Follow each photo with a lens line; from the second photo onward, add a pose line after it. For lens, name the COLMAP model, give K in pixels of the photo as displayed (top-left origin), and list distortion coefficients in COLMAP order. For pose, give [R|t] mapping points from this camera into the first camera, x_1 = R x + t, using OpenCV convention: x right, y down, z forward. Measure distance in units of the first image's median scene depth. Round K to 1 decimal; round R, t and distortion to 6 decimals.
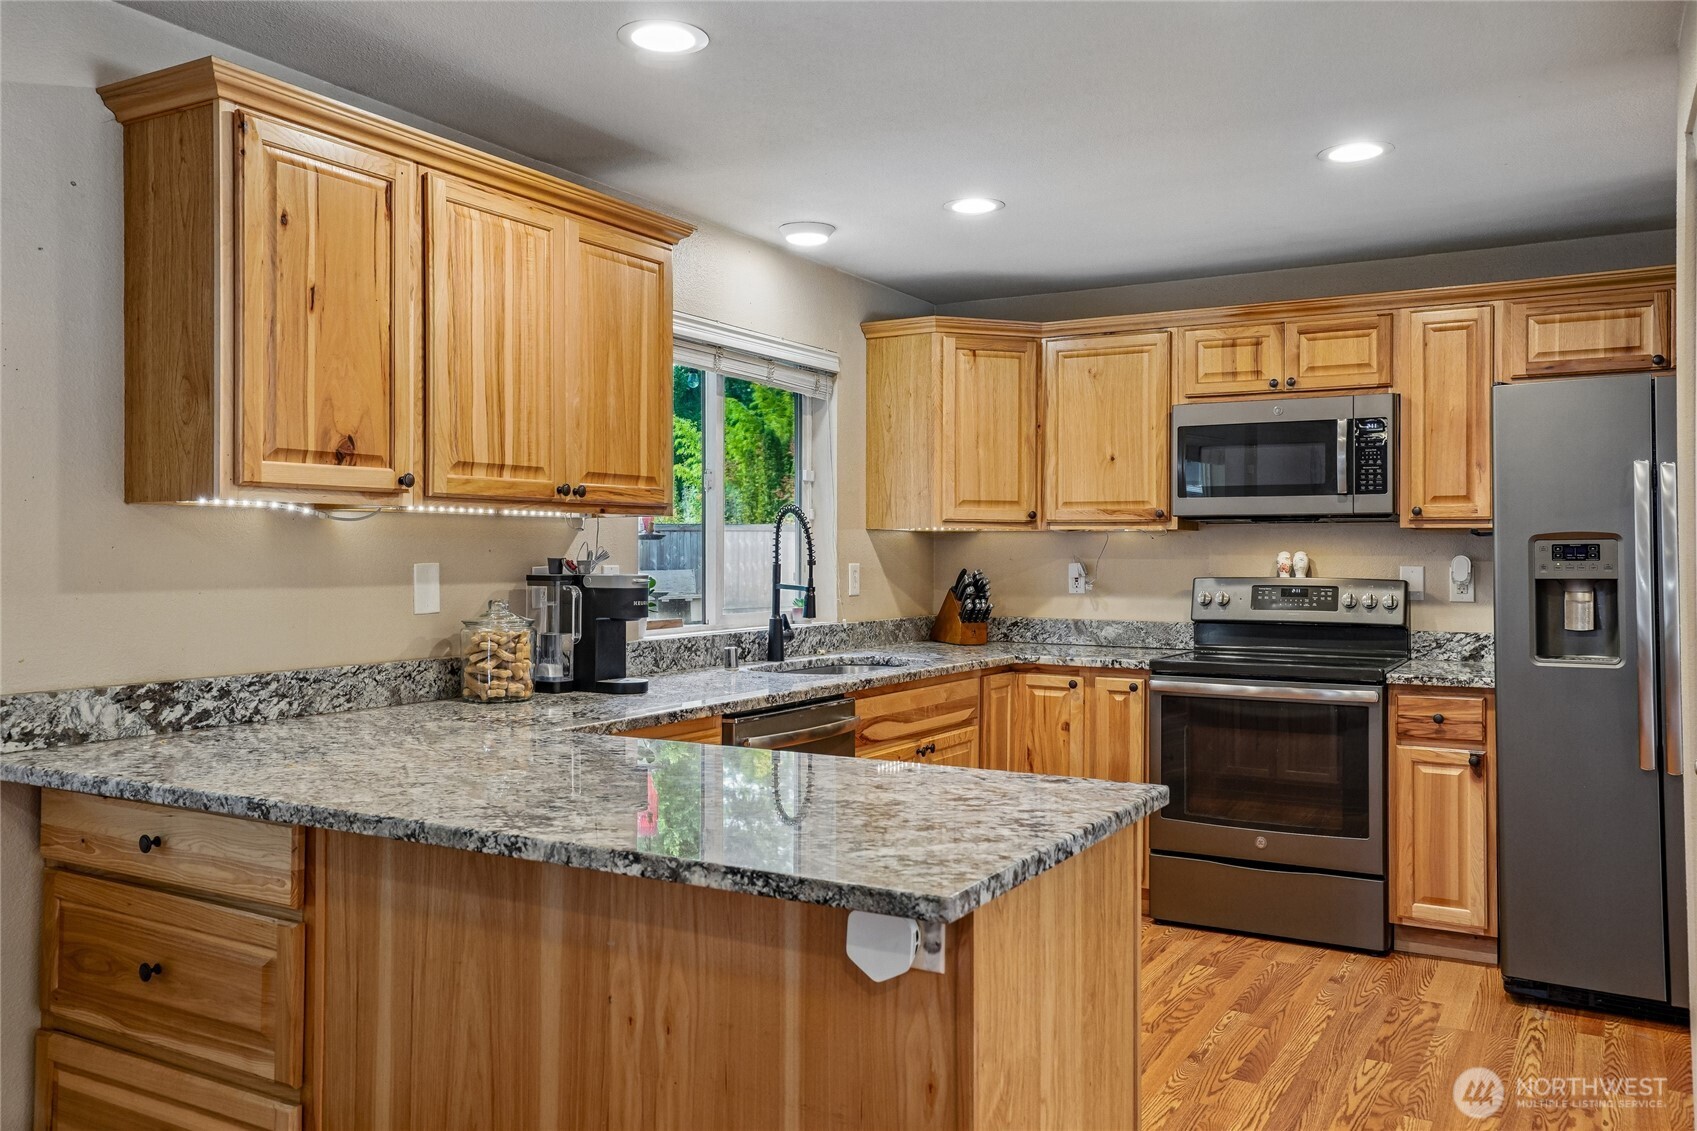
lens RADIAL K [[1337.7, 0, 843.7], [0, 1337.7, 535.2], [0, 0, 1]] dist [0.038448, -0.032496]
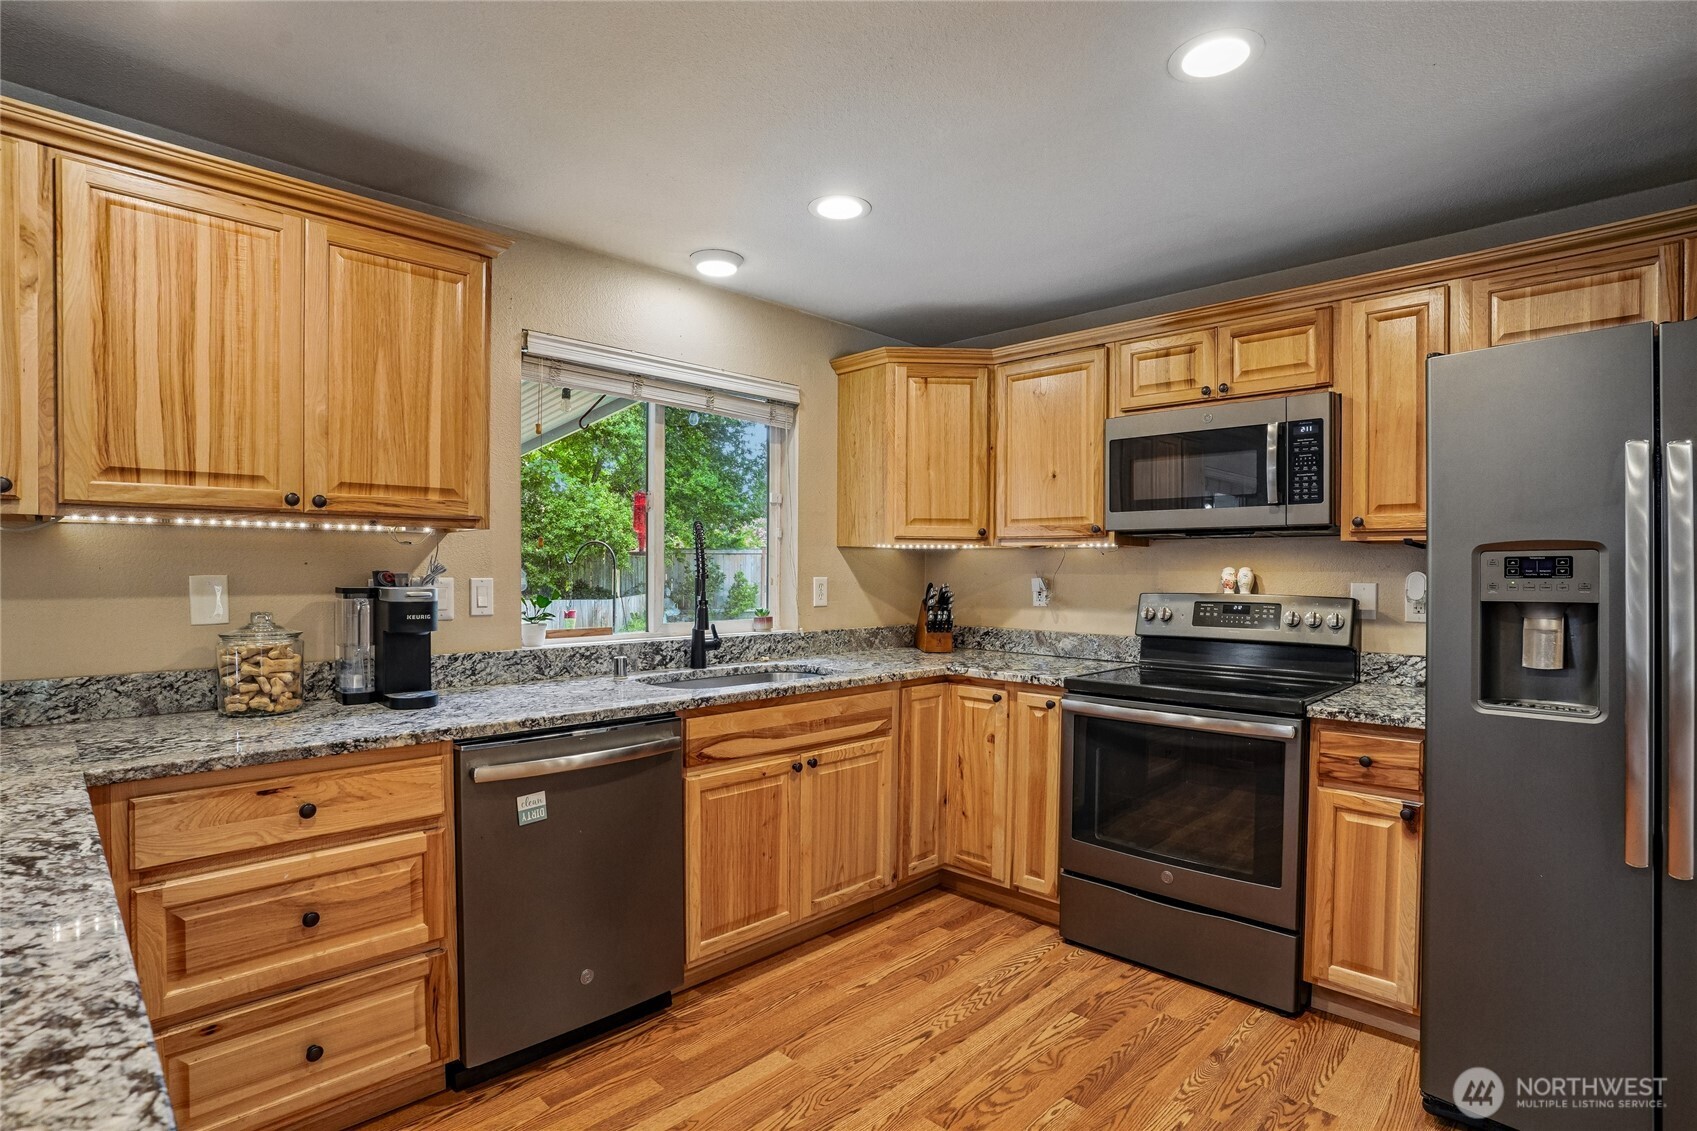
lens RADIAL K [[845.0, 0, 851.0], [0, 845.0, 574.1], [0, 0, 1]] dist [-0.051312, 0.016176]
pose [[0.969196, 0.003830, -0.246259, 0.252269], [0.000705, 0.999832, 0.018323, 0.006908], [0.246288, -0.017932, 0.969031, 0.407554]]
